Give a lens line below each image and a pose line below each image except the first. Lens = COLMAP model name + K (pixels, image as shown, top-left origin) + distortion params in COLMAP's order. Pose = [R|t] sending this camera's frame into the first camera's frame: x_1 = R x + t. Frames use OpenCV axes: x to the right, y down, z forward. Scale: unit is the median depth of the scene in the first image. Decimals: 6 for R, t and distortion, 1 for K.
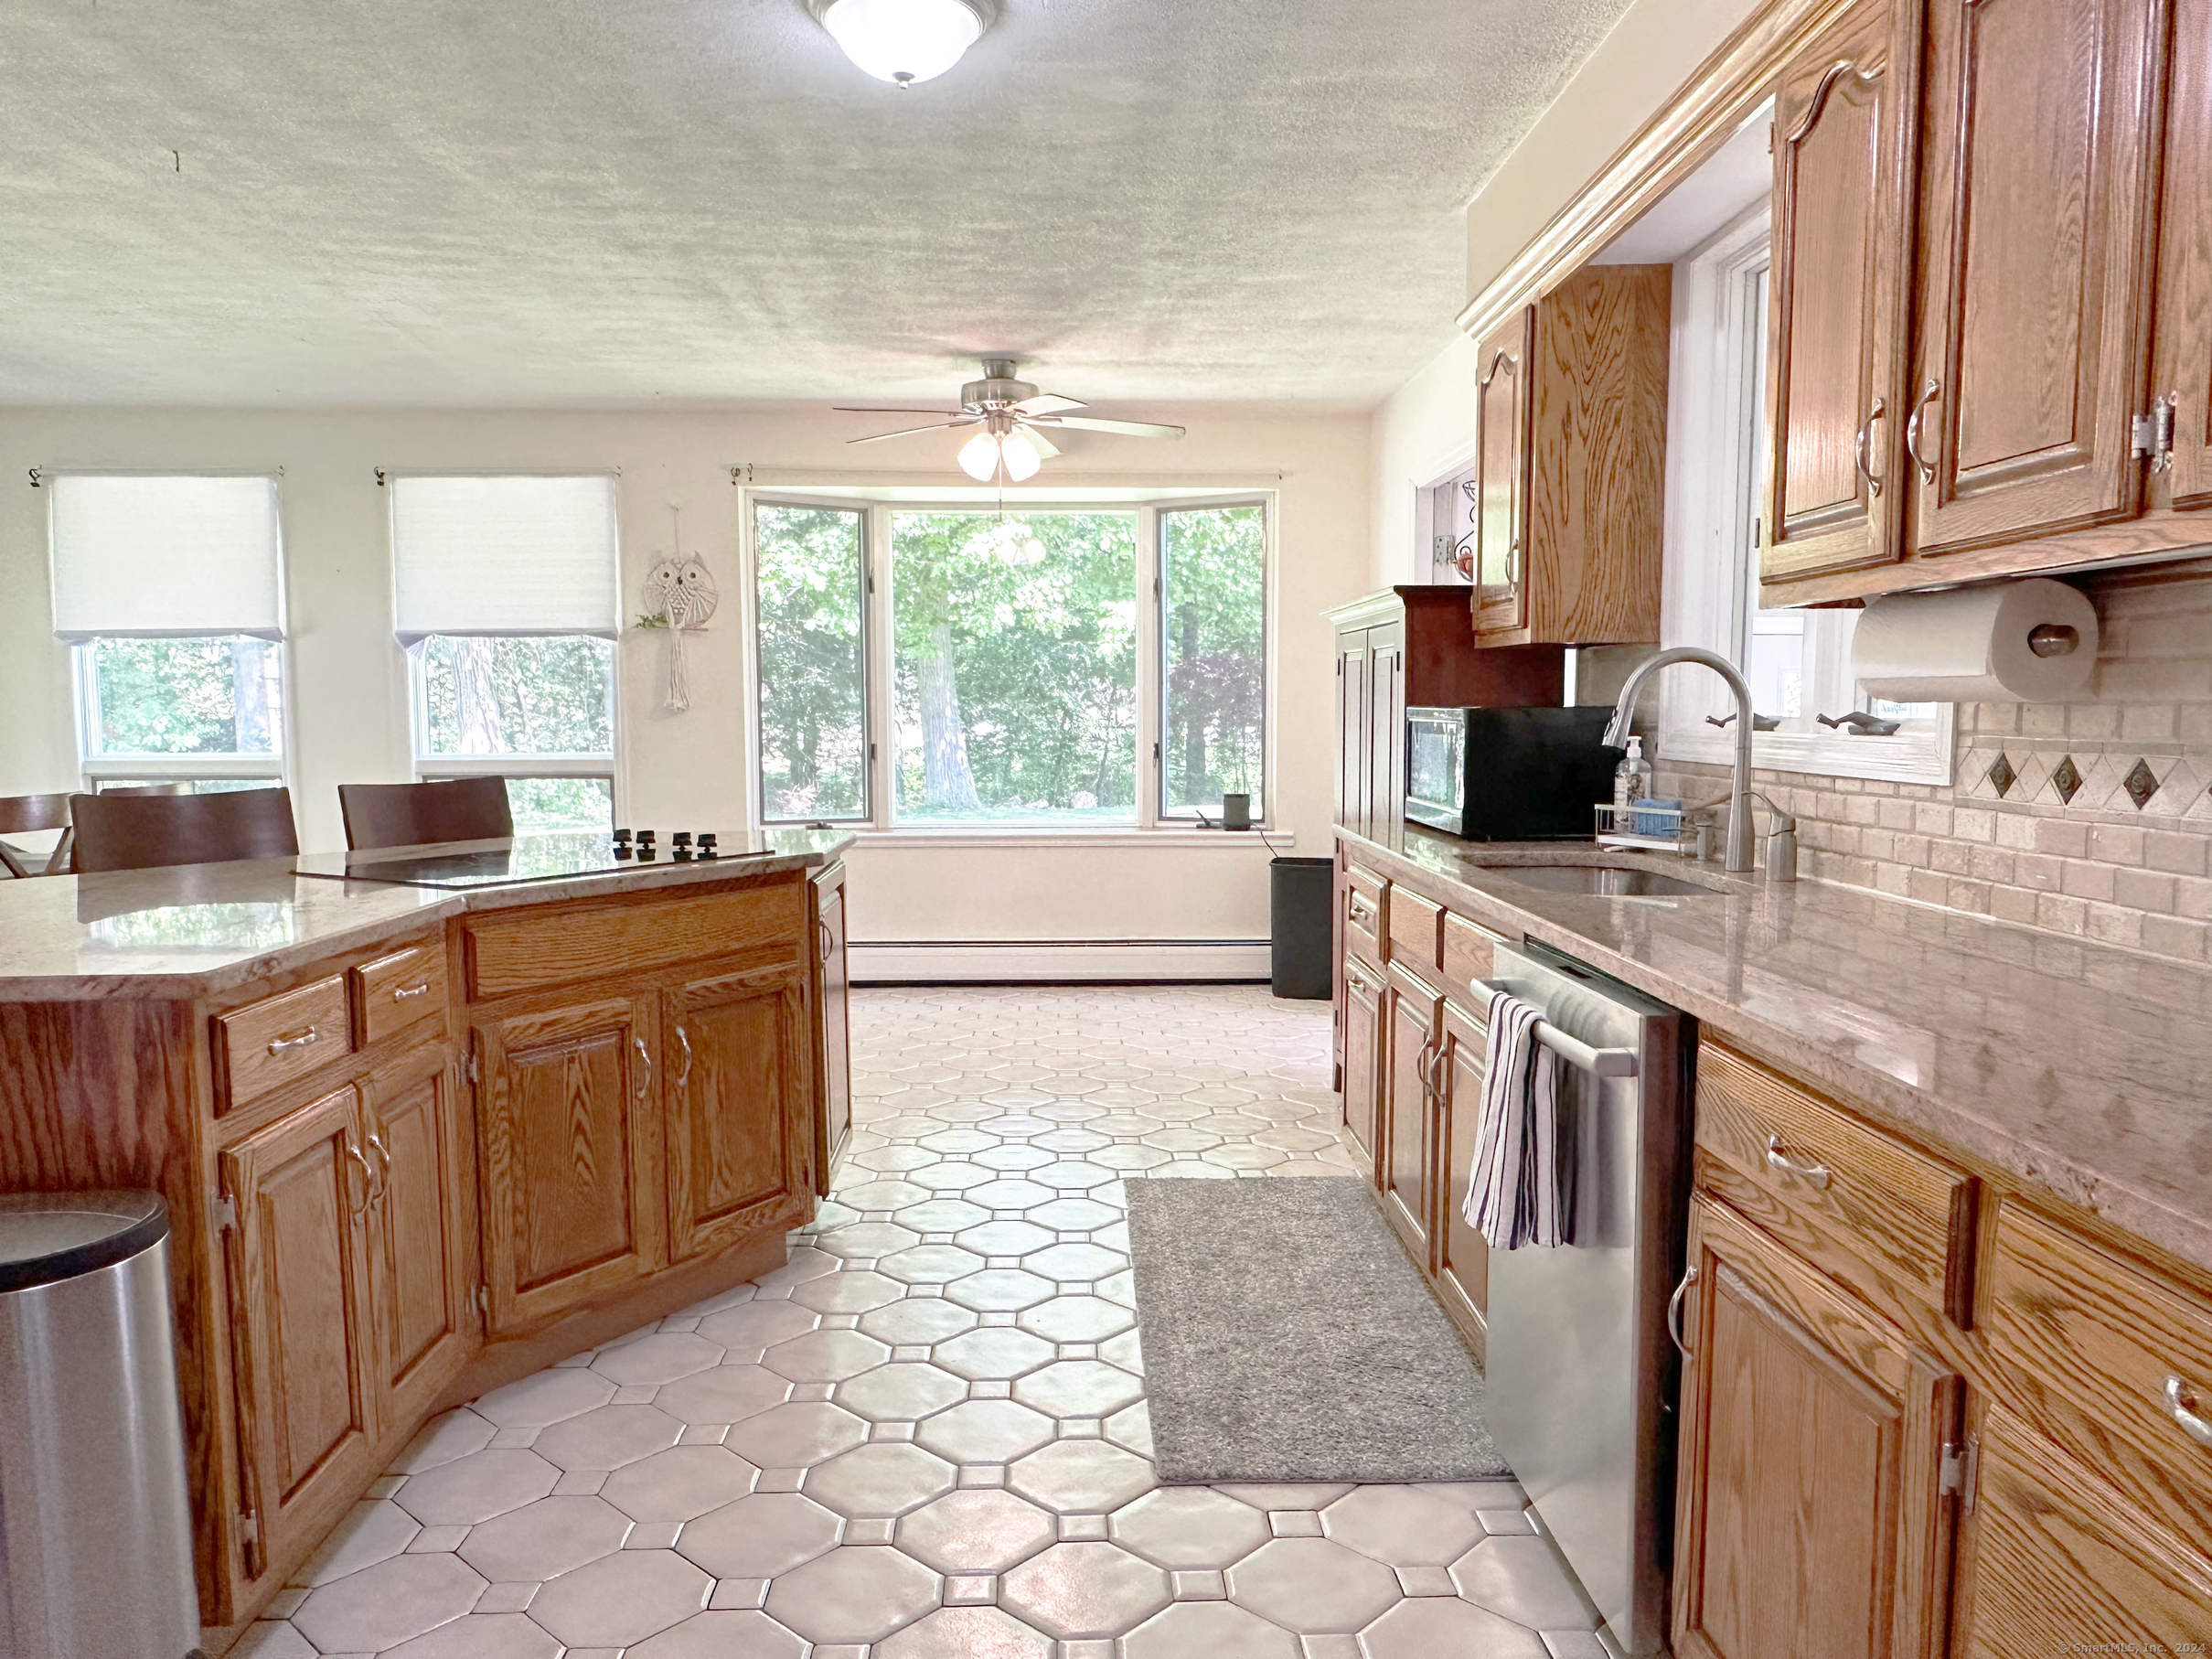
lens RADIAL K [[1535.2, 0, 1109.6], [0, 1535.2, 858.9], [0, 0, 1]] dist [0.003211, 0.001815]
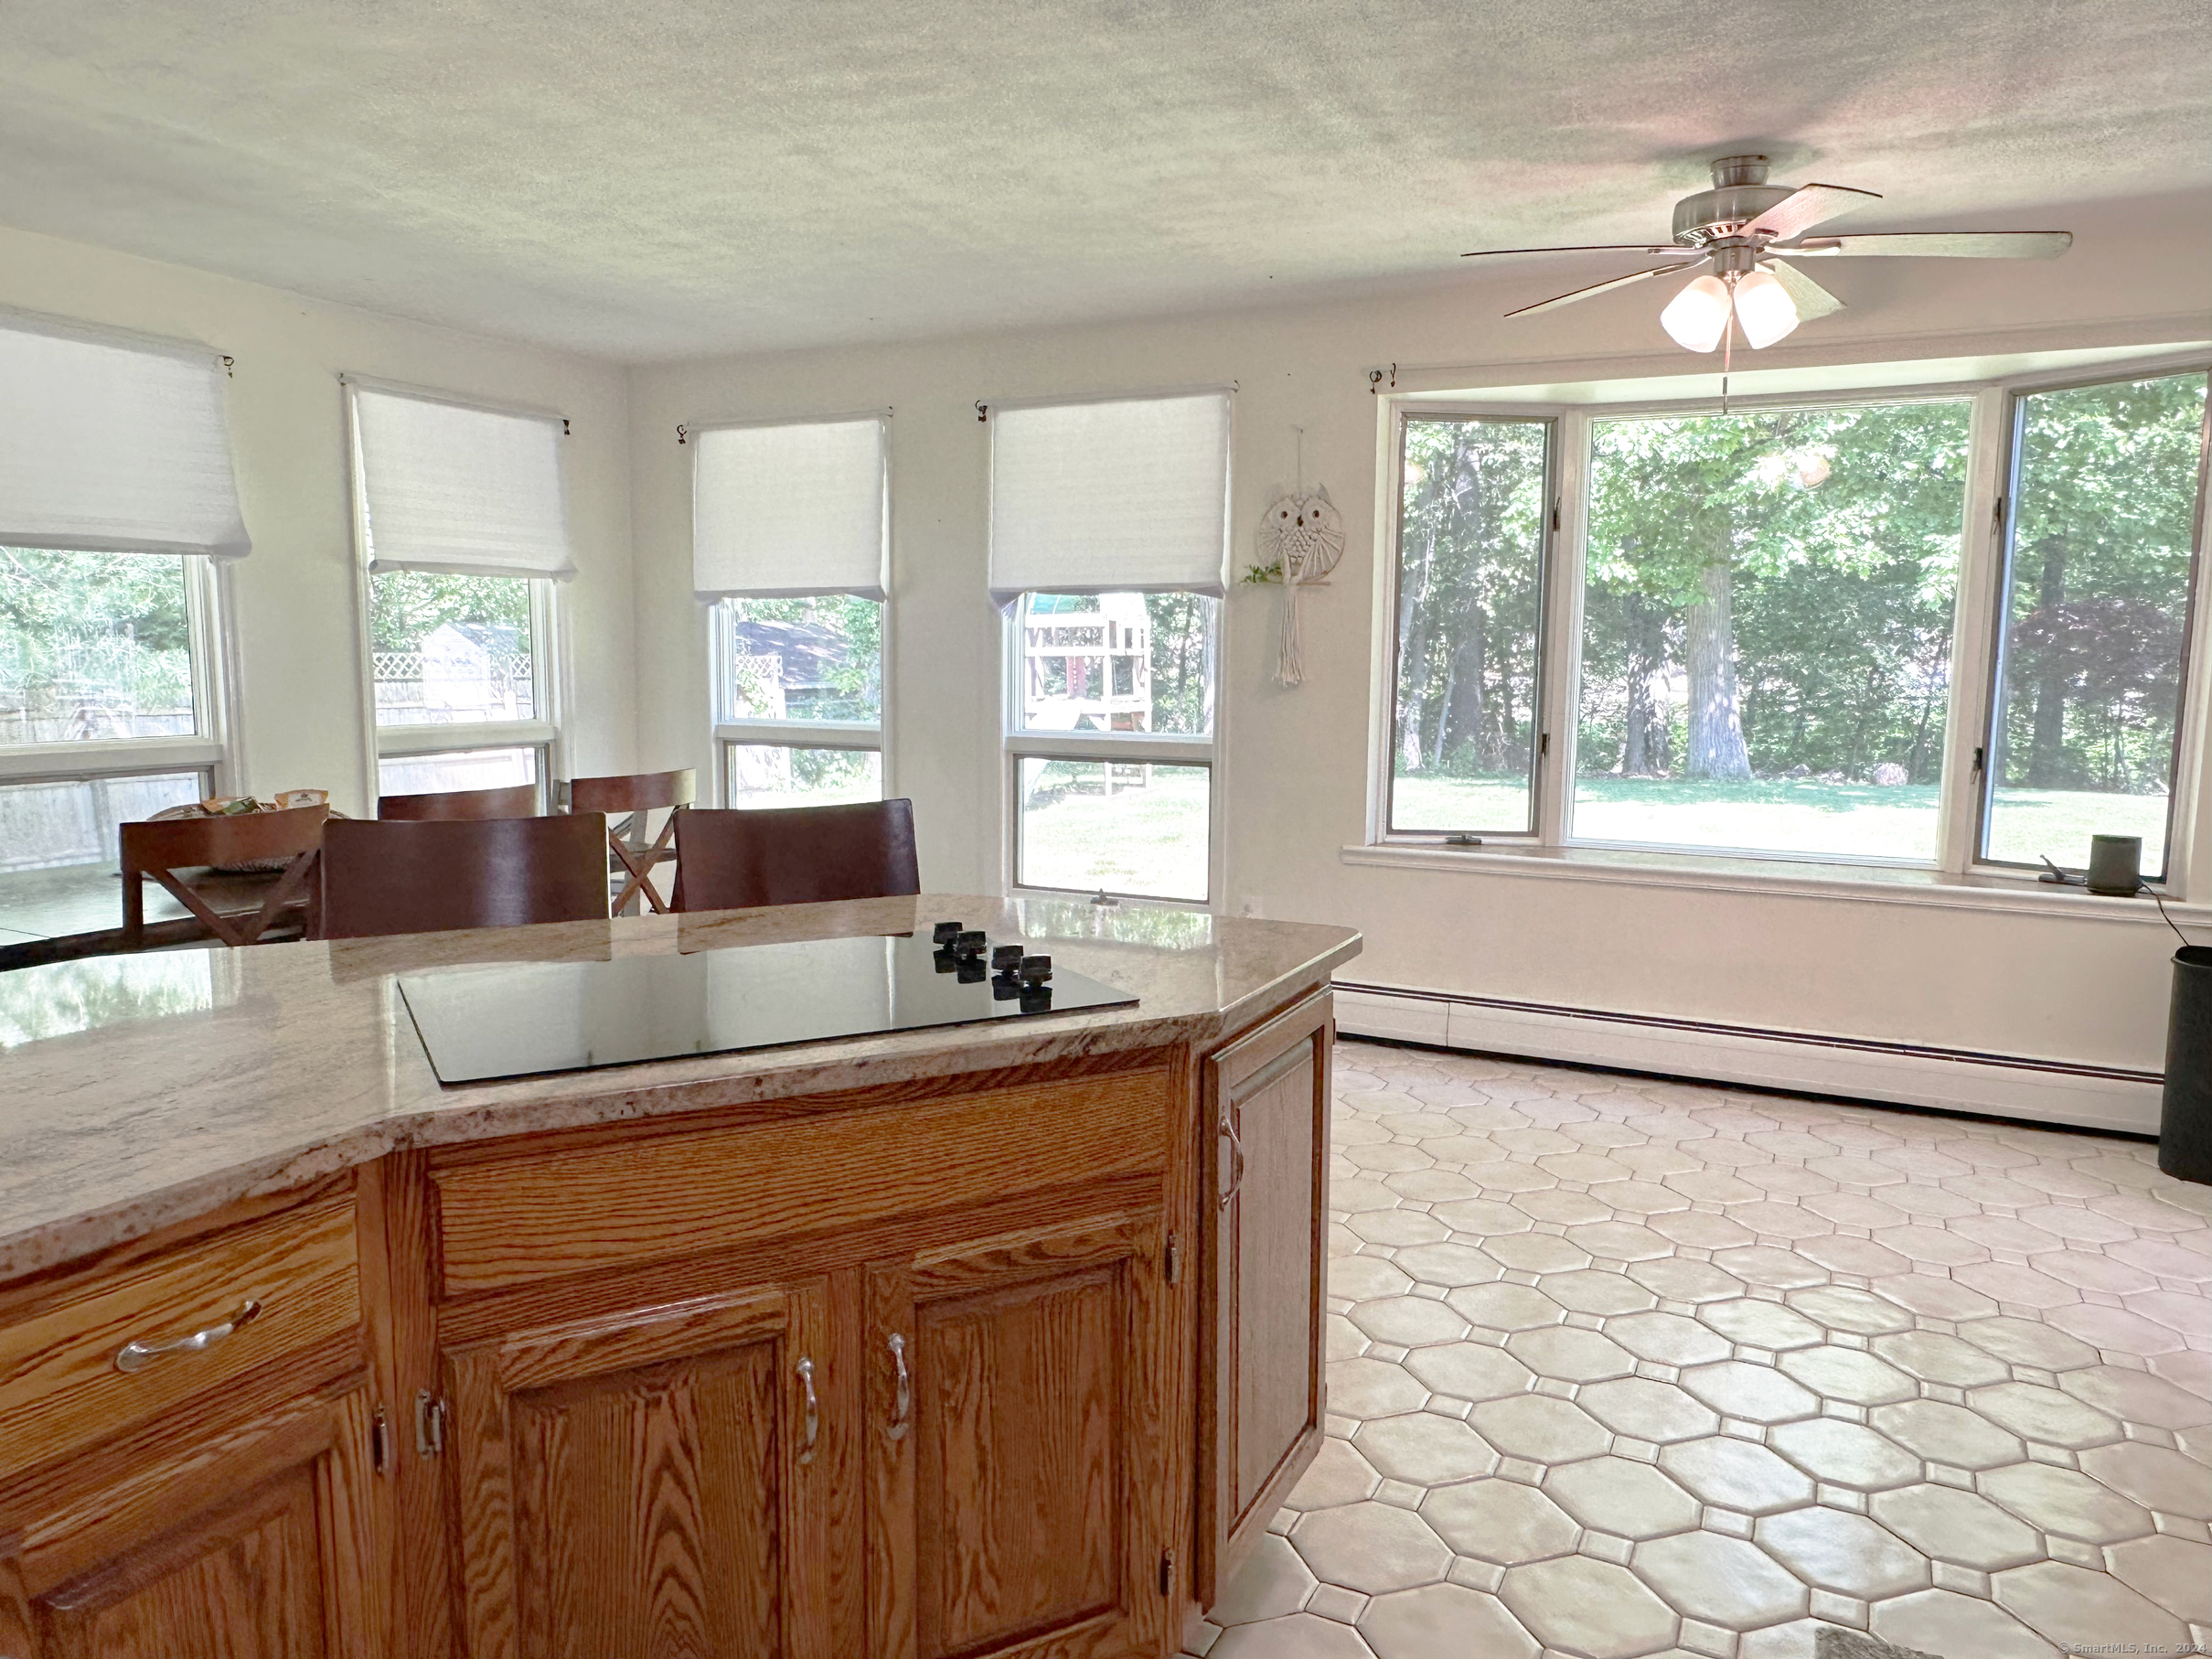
lens RADIAL K [[1530.3, 0, 1101.8], [0, 1530.3, 851.2], [0, 0, 1]] dist [-0.002990, -0.003580]
pose [[0.878489, 0.073753, -0.472035, 0.018070], [-0.059002, 0.997197, 0.046000, -0.057319], [0.474105, -0.012559, 0.880379, 0.348802]]
